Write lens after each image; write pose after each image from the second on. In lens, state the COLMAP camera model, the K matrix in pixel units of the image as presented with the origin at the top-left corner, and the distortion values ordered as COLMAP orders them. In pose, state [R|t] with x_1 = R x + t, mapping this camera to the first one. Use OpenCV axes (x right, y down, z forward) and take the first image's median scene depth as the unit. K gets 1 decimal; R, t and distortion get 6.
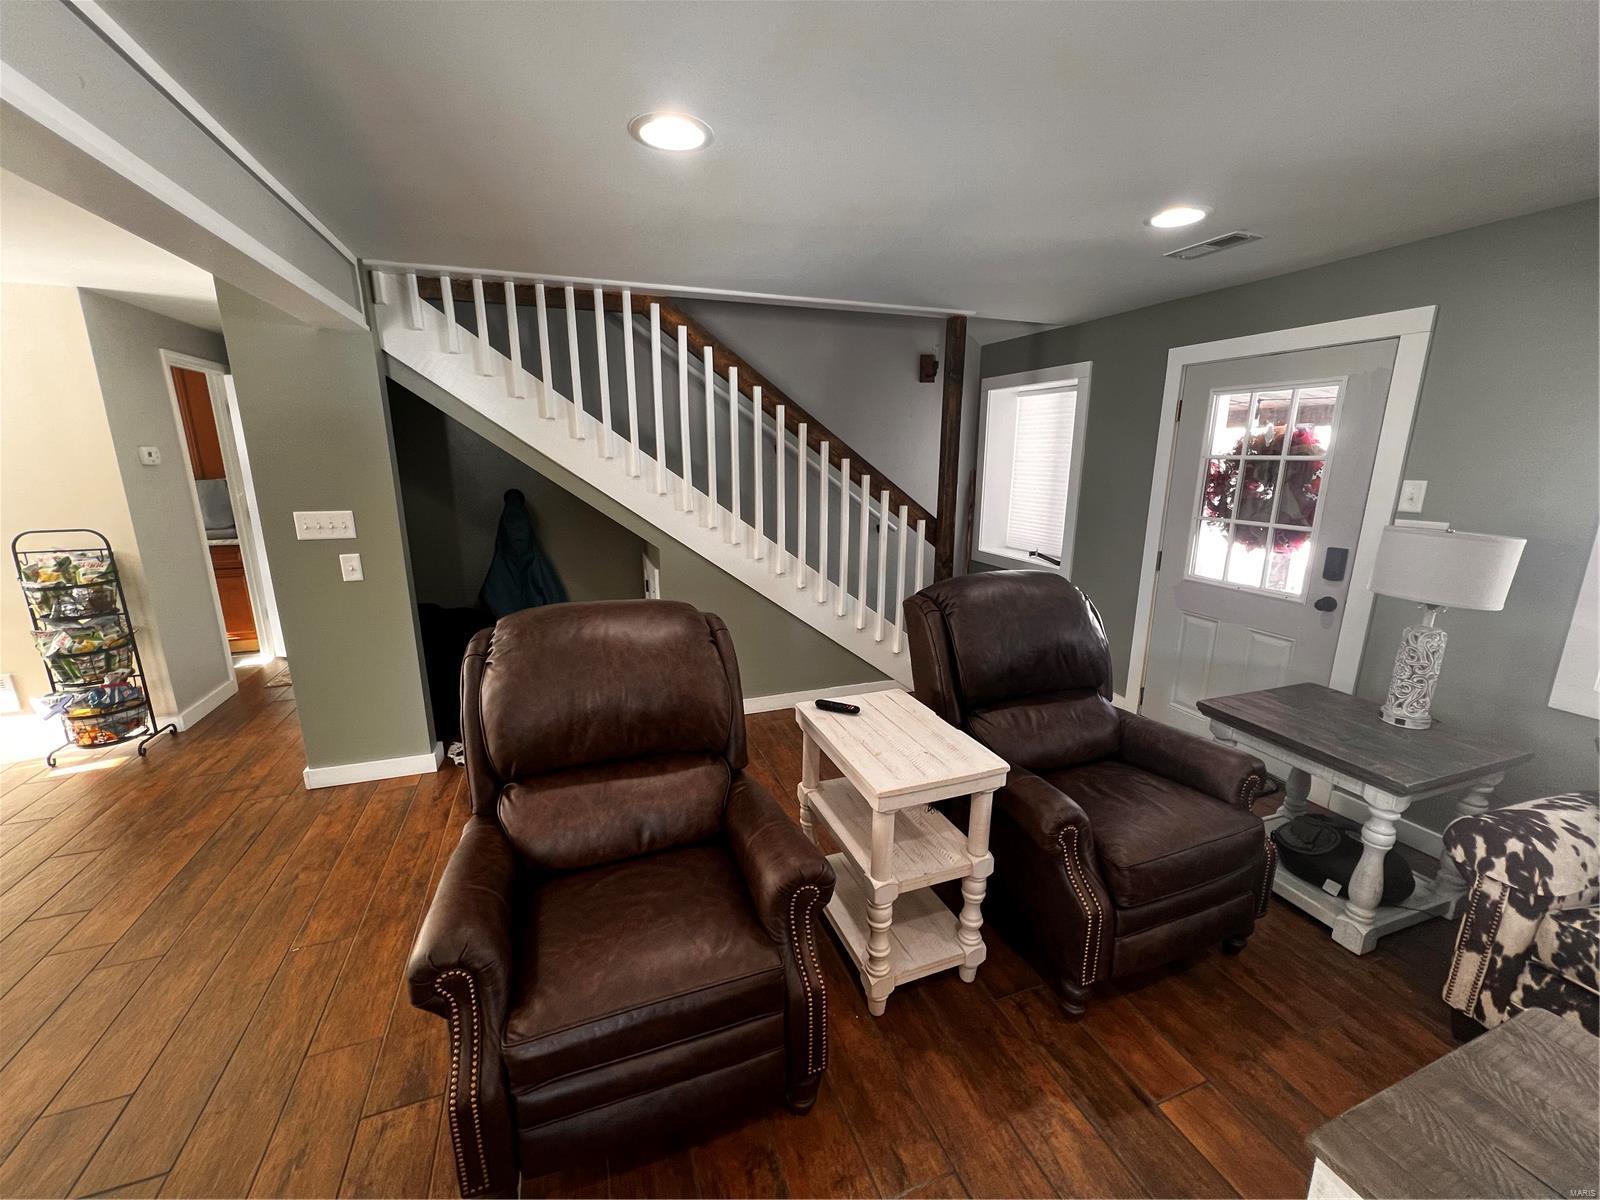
lens RADIAL K [[639.8, 0, 797.8], [0, 639.8, 595.8], [0, 0, 1]] dist [-0.001738, -0.000872]
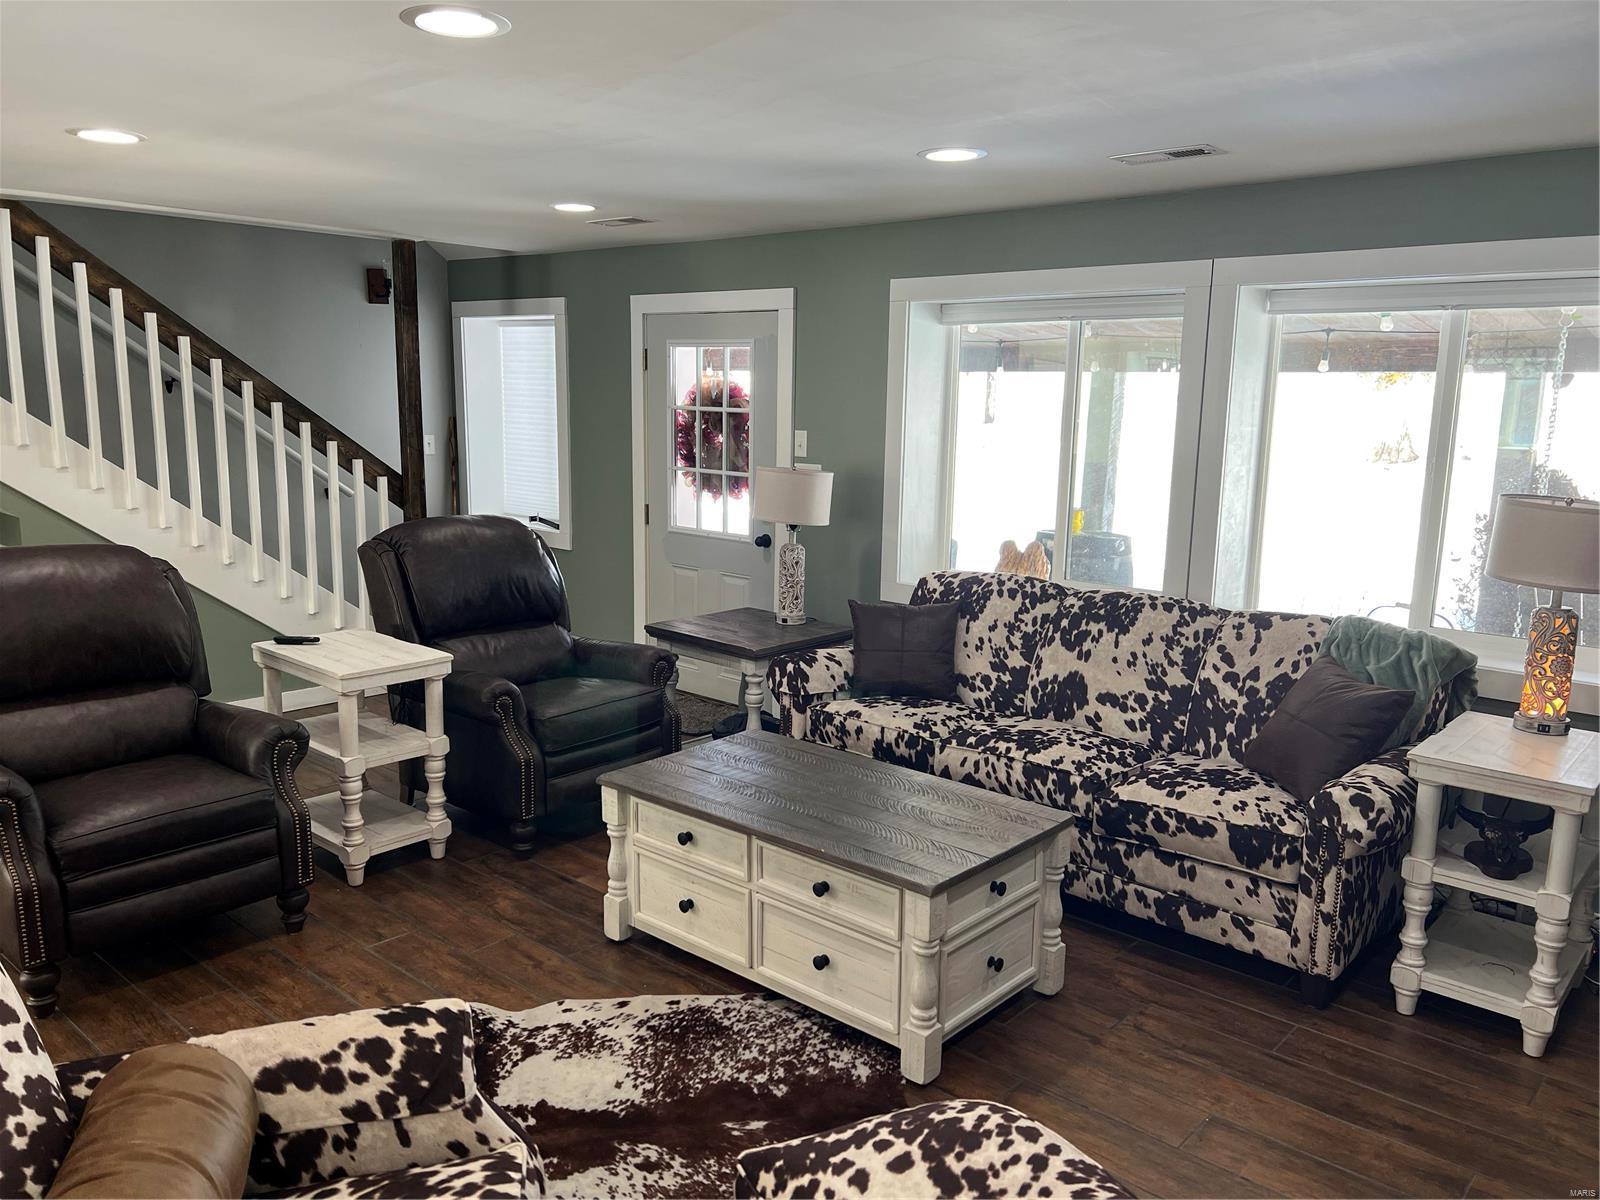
lens RADIAL K [[1198.7, 0, 803.8], [0, 1198.7, 601.4], [0, 0, 1]] dist [0.083177, -0.102588]
pose [[0.878981, -0.068336, 0.471936, -0.098839], [0.086189, 0.996146, -0.016286, 0.147140], [-0.469004, 0.054991, 0.881483, -0.806012]]
